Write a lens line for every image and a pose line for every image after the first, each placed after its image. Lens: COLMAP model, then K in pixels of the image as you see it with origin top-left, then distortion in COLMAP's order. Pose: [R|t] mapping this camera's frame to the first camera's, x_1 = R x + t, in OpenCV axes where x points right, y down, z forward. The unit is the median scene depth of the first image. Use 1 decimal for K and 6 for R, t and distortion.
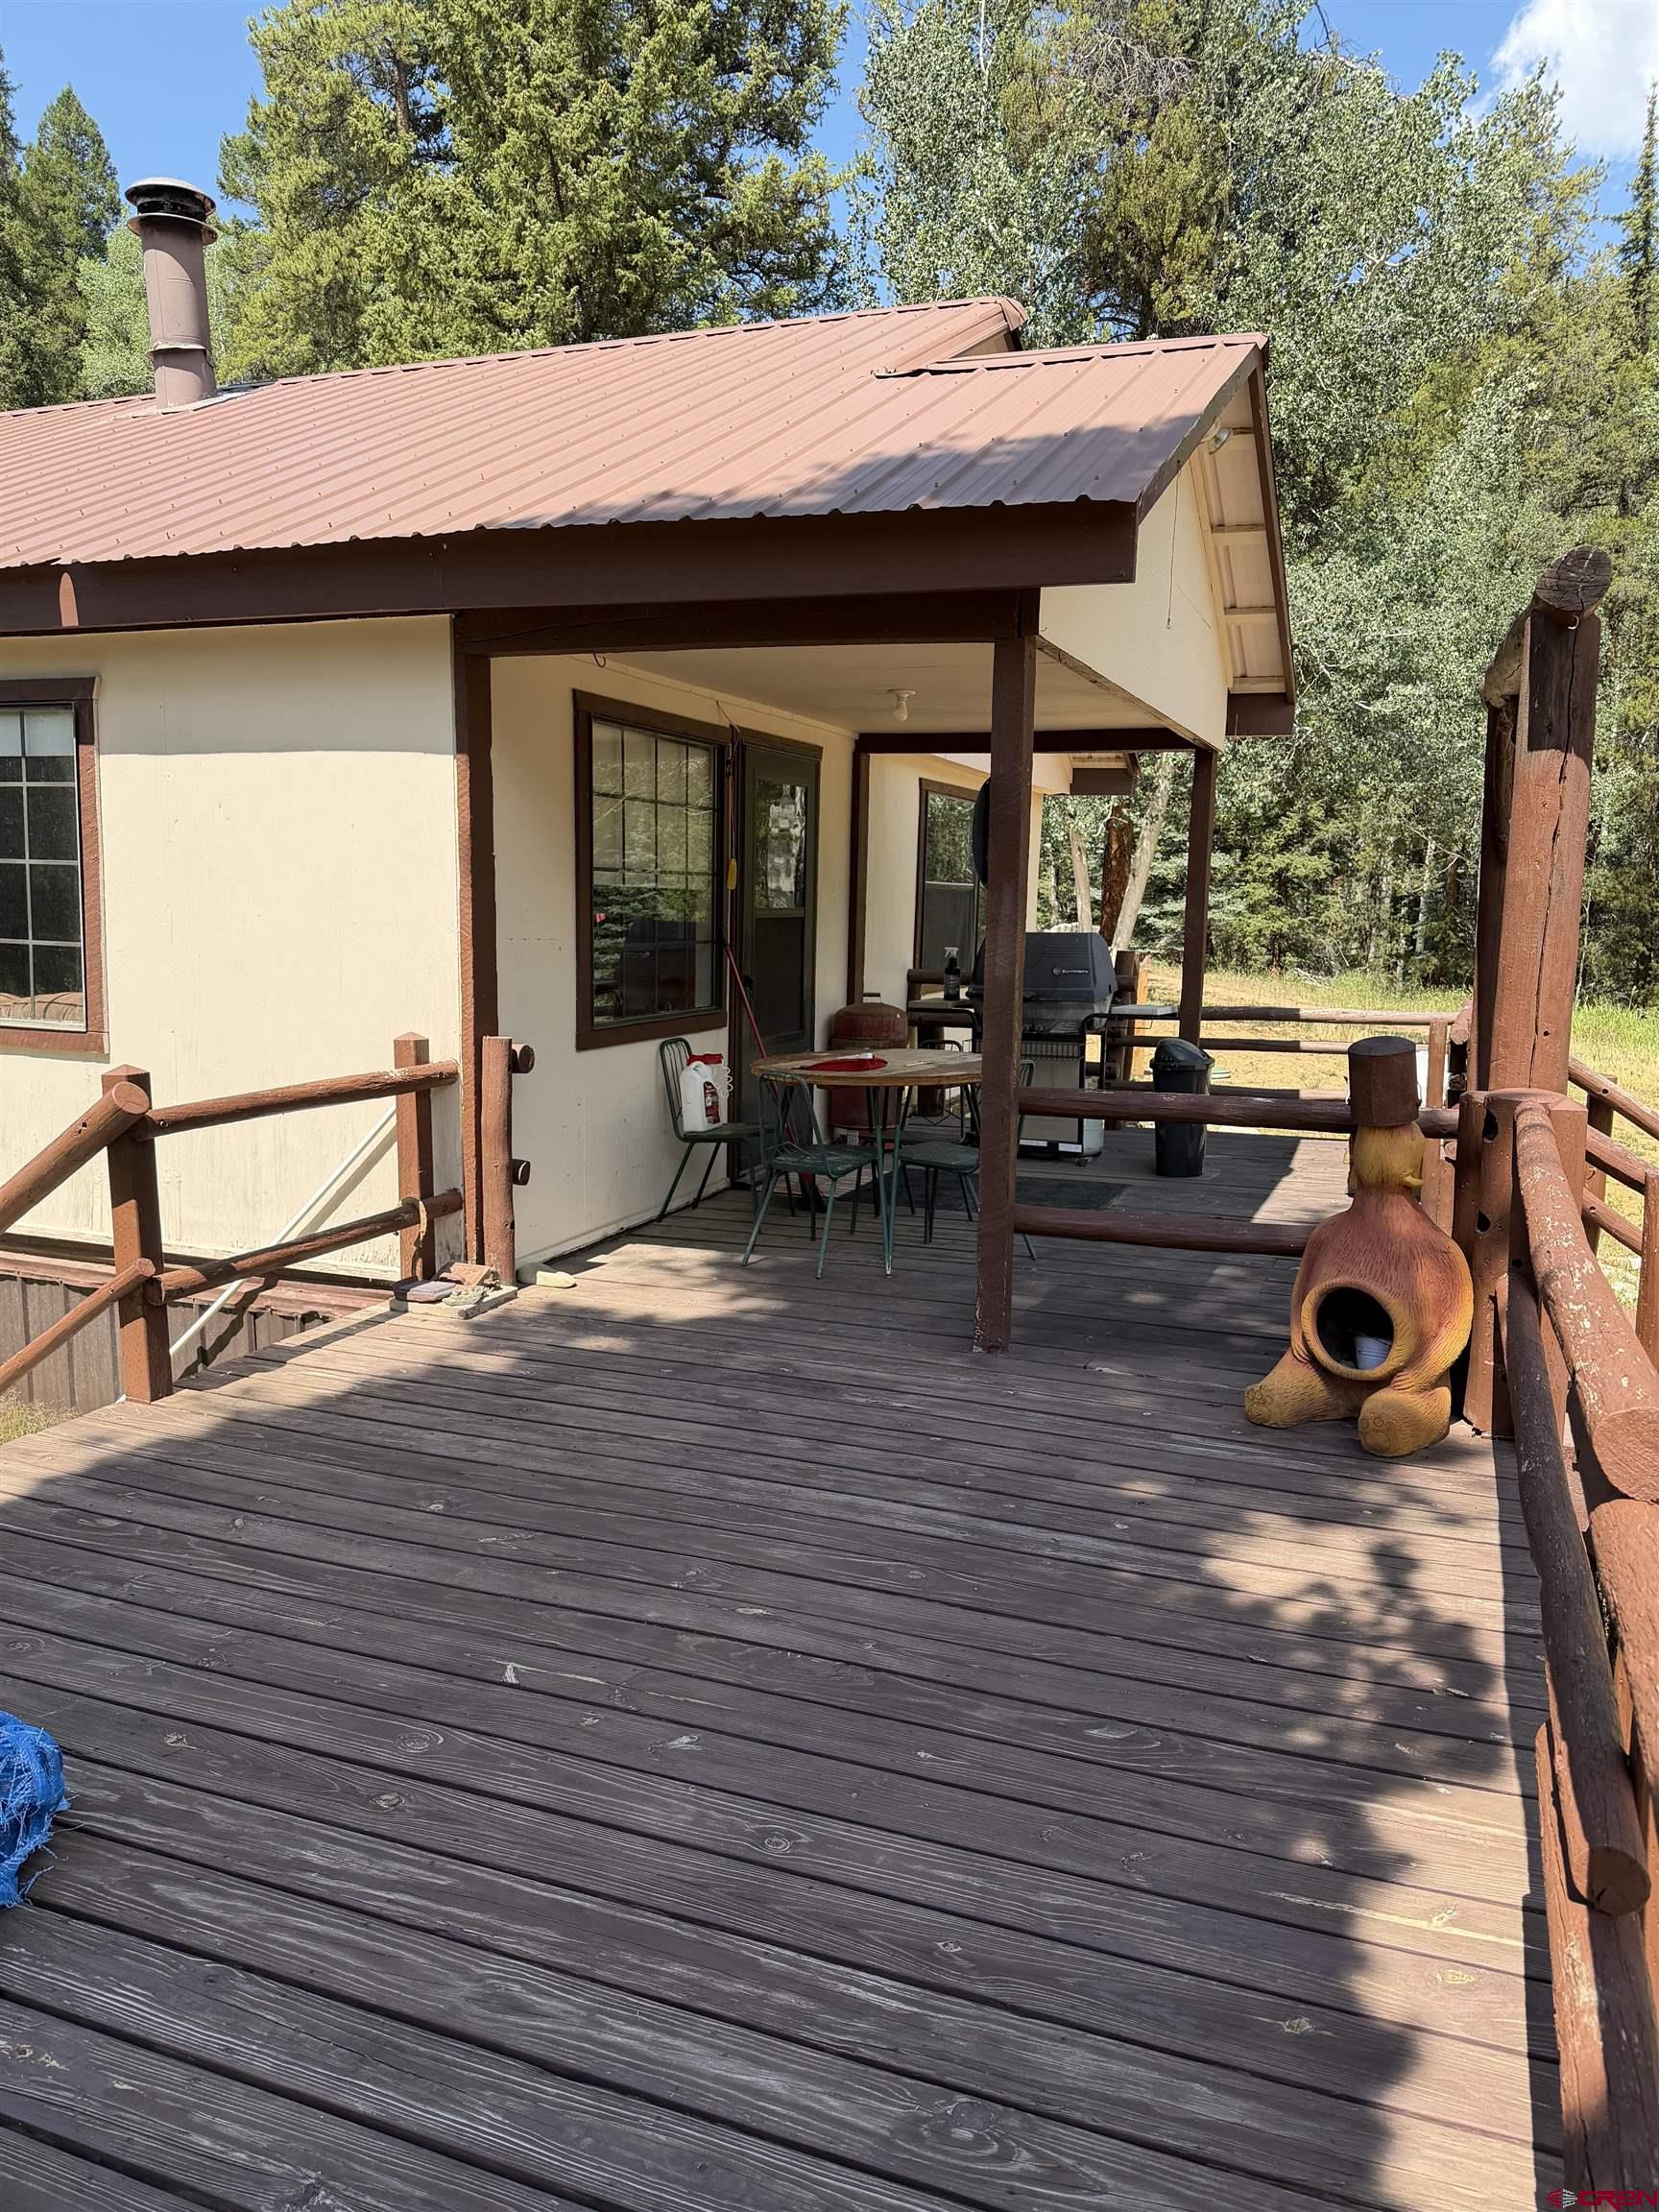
lens RADIAL K [[1568.5, 0, 840.0], [0, 1568.5, 1107.5], [0, 0, 1]] dist [0.064688, -0.079225]
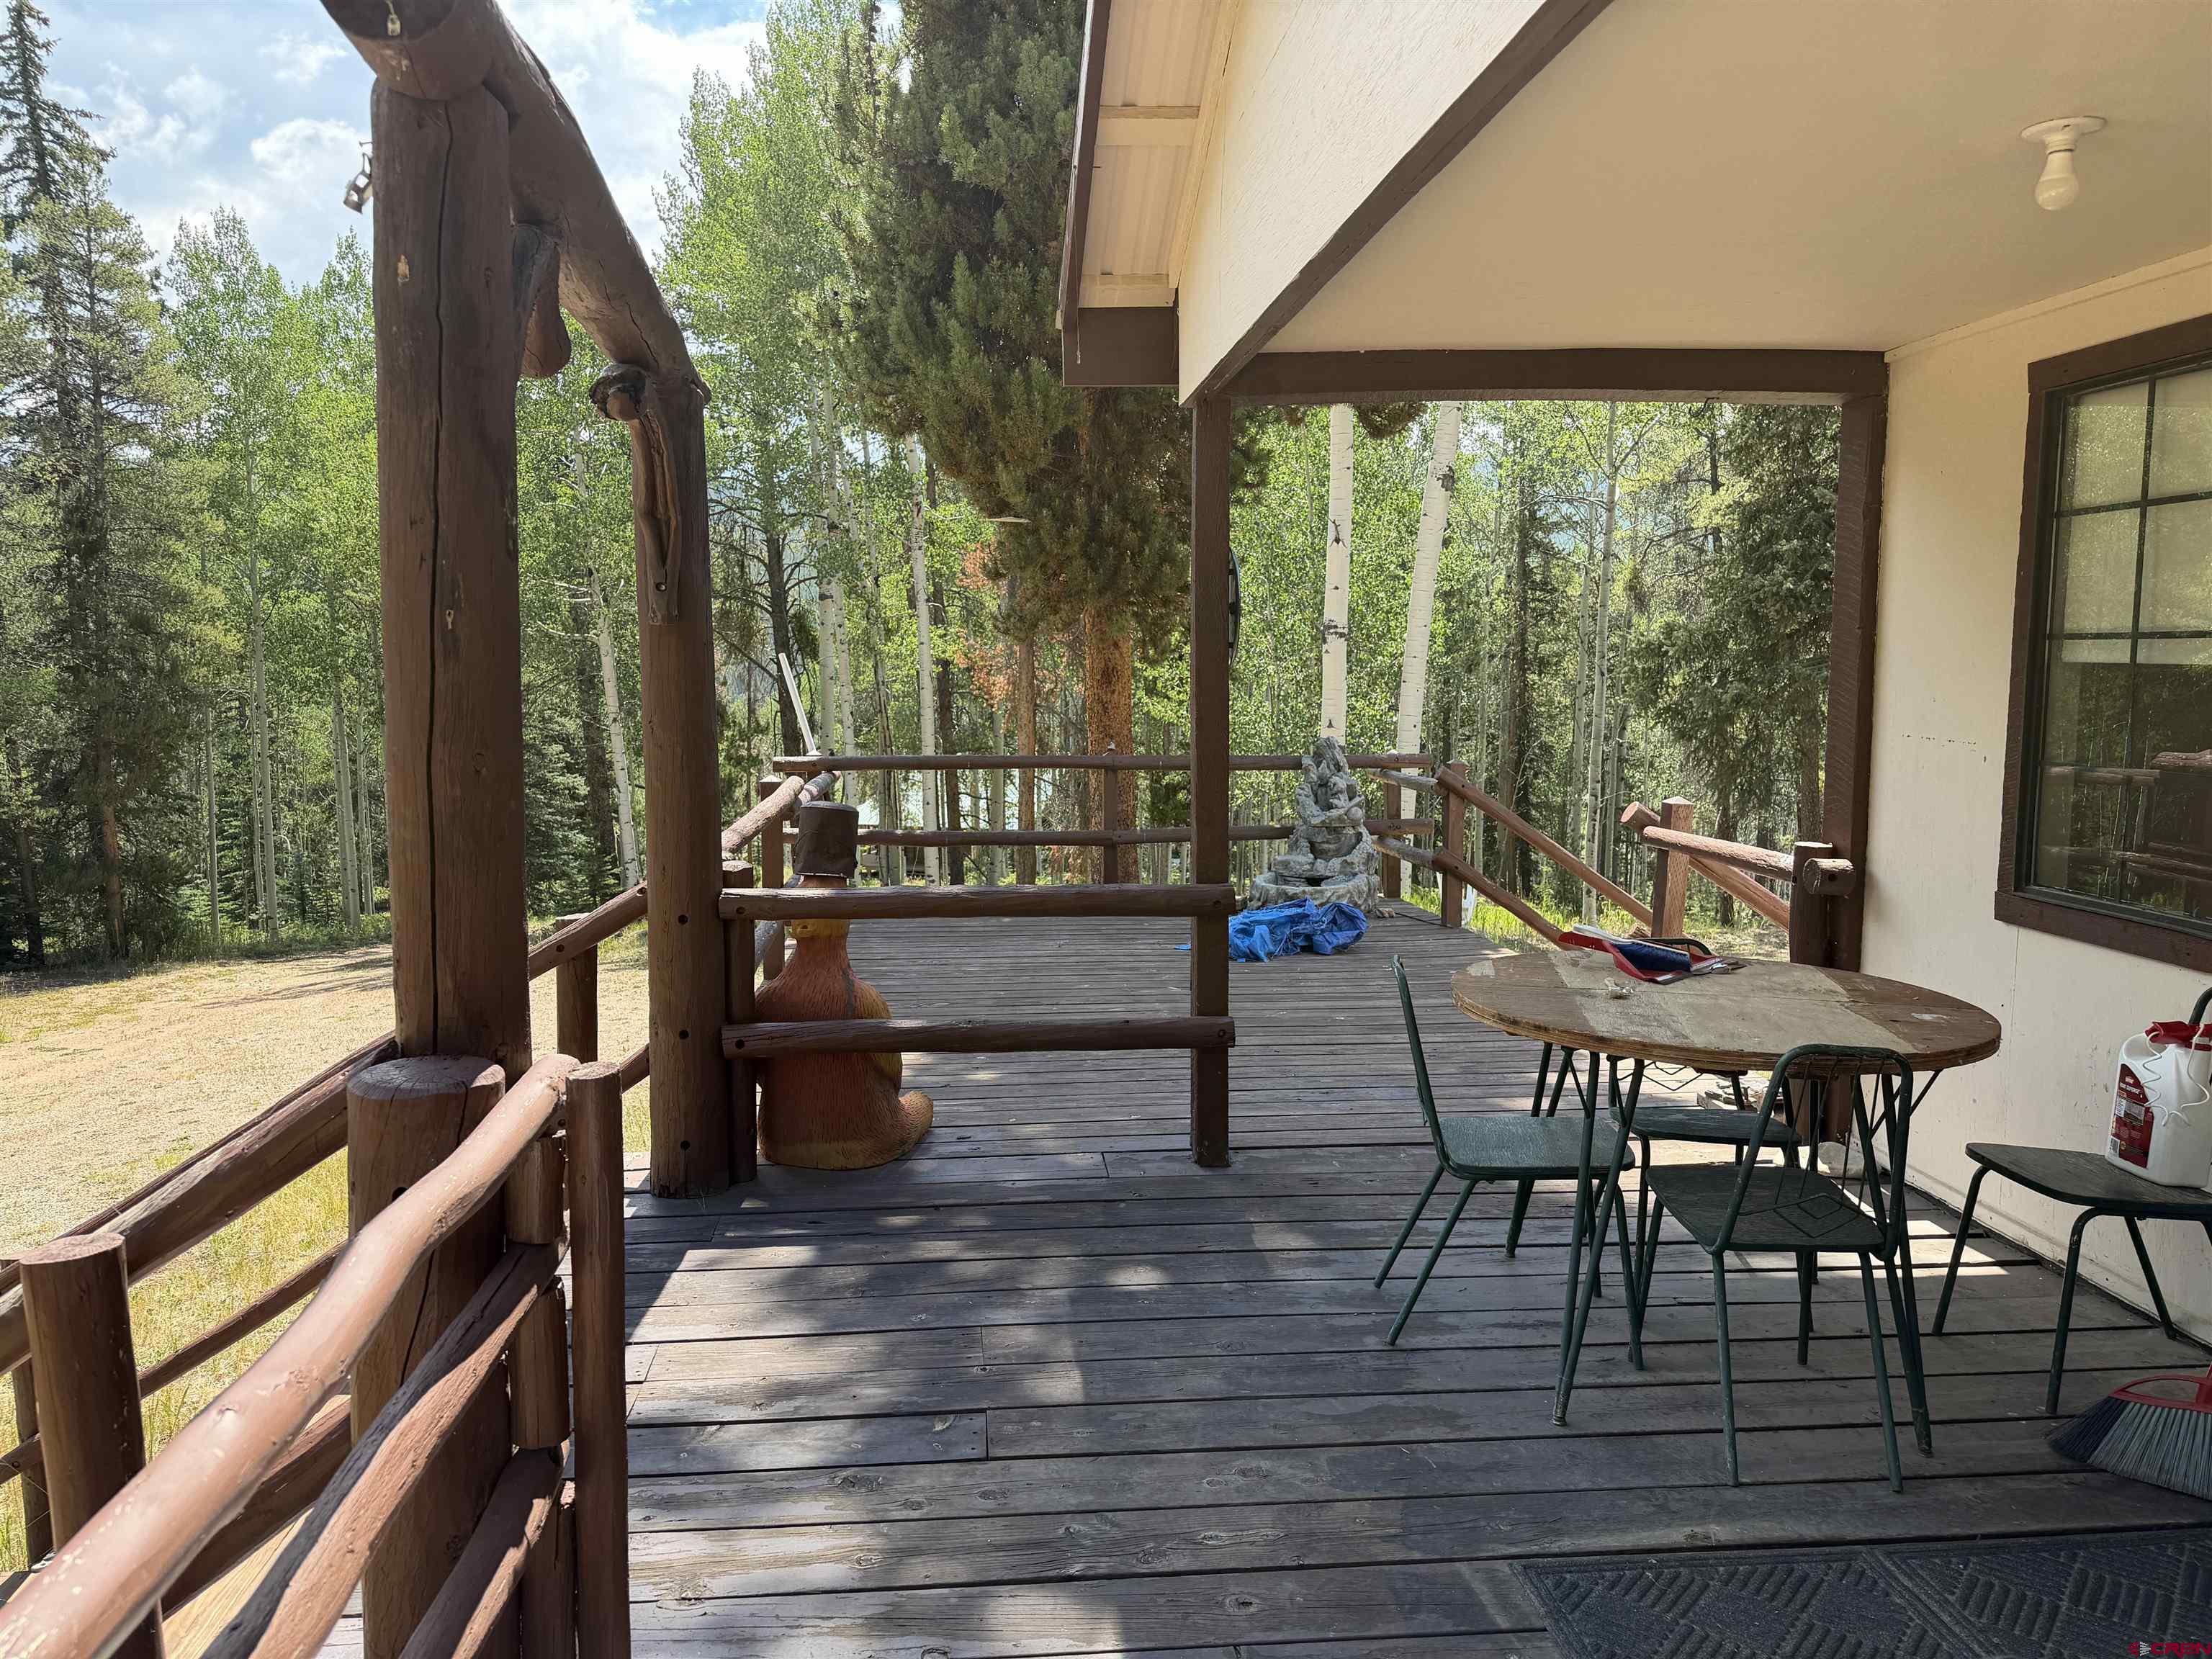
lens RADIAL K [[1568.5, 0, 1106.0], [0, 1568.5, 829.5], [0, 0, 1]] dist [0.064688, -0.079225]
pose [[-0.892153, 0.035967, -0.450300, 0.490813], [-0.072666, 0.972417, 0.221639, -0.205761], [0.445851, 0.230458, -0.864931, 1.506417]]
